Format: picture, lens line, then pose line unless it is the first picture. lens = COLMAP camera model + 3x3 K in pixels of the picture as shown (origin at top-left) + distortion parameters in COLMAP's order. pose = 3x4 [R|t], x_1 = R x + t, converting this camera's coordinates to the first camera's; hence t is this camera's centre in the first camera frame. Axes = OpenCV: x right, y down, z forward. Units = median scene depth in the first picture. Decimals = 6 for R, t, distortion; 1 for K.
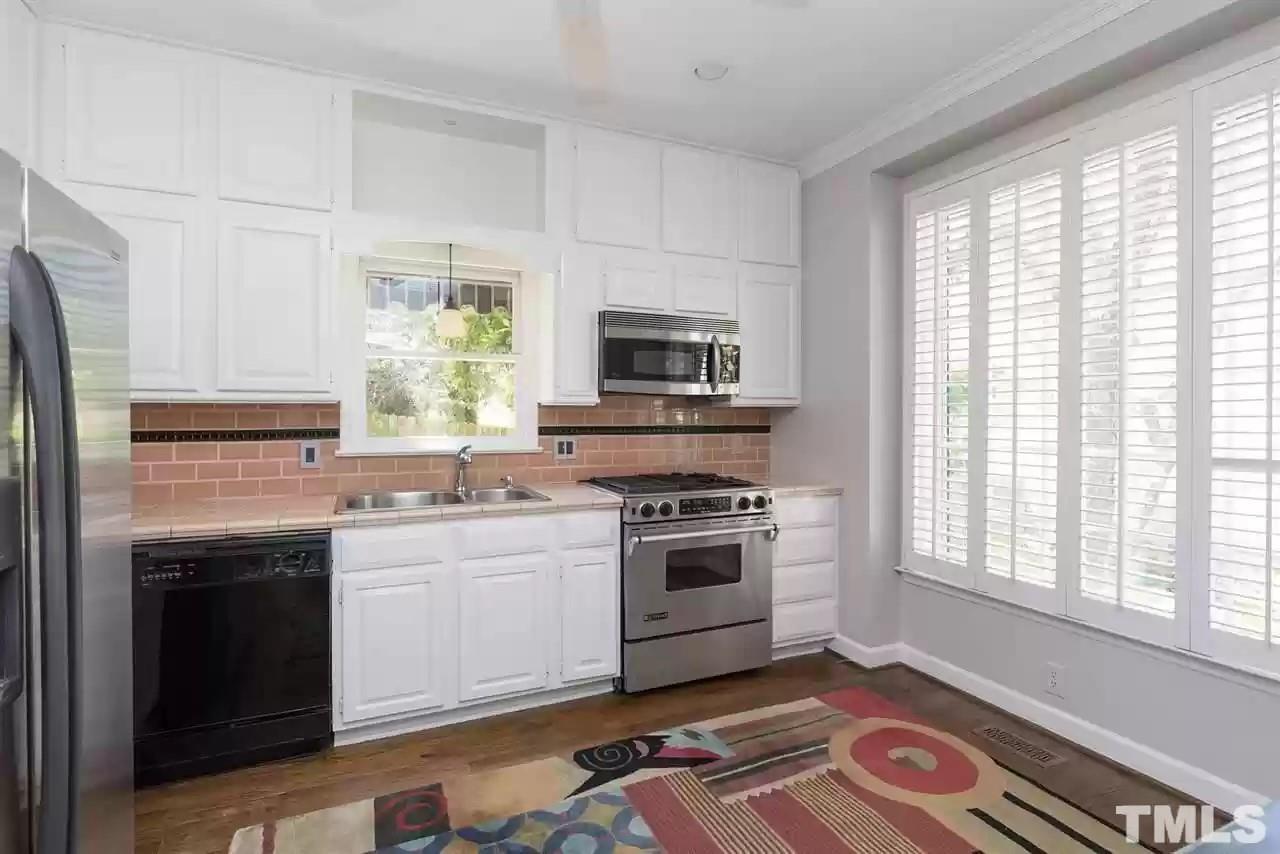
lens RADIAL K [[593.1, 0, 634.1], [0, 593.1, 419.7], [0, 0, 1]] dist [-0.003153, -0.000088]
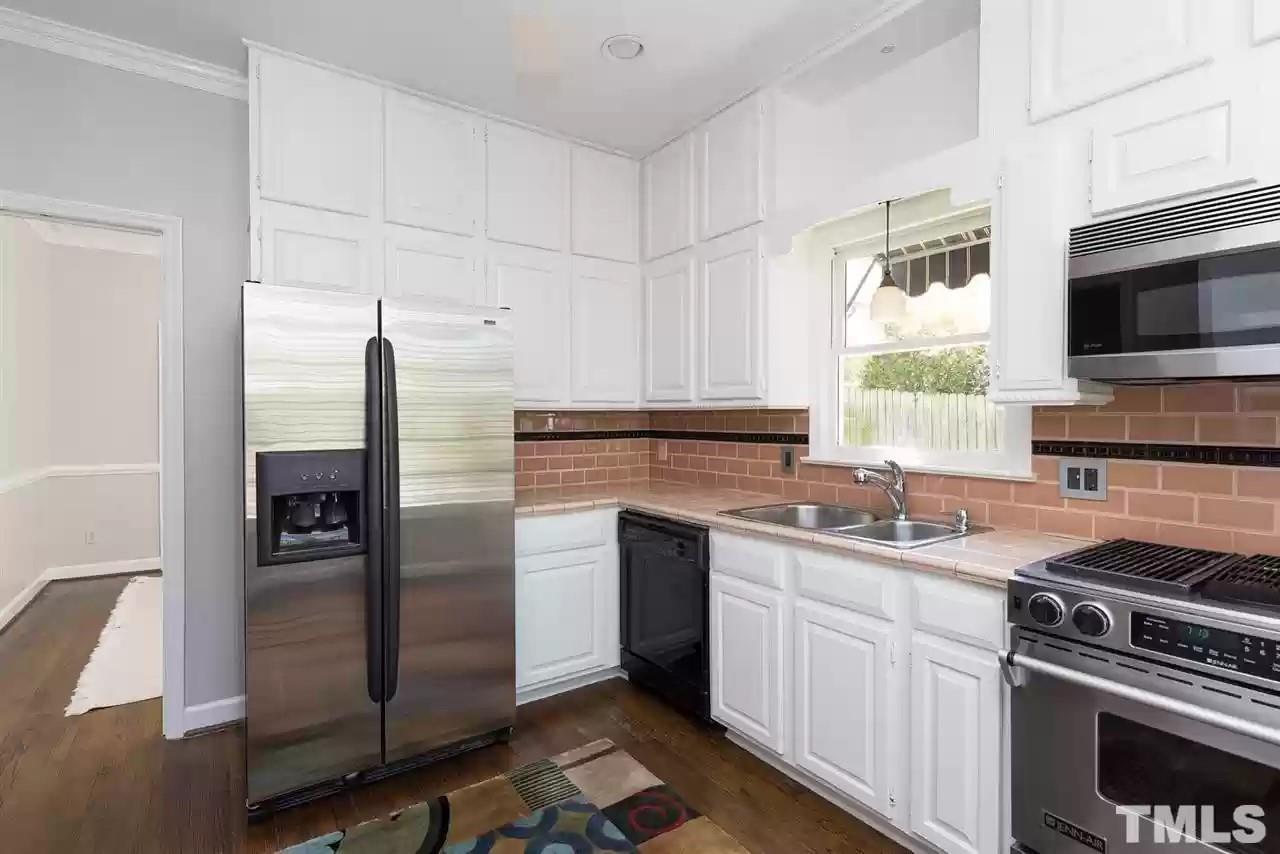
lens RADIAL K [[641.9, 0, 640.0], [0, 641.9, 427.0], [0, 0, 1]] dist [-0.001590, 0.000033]
pose [[0.180727, 0.012383, -0.983455, 0.483229], [-0.012655, 0.999867, 0.010264, -0.004369], [0.983452, 0.010590, 0.180860, 0.542275]]
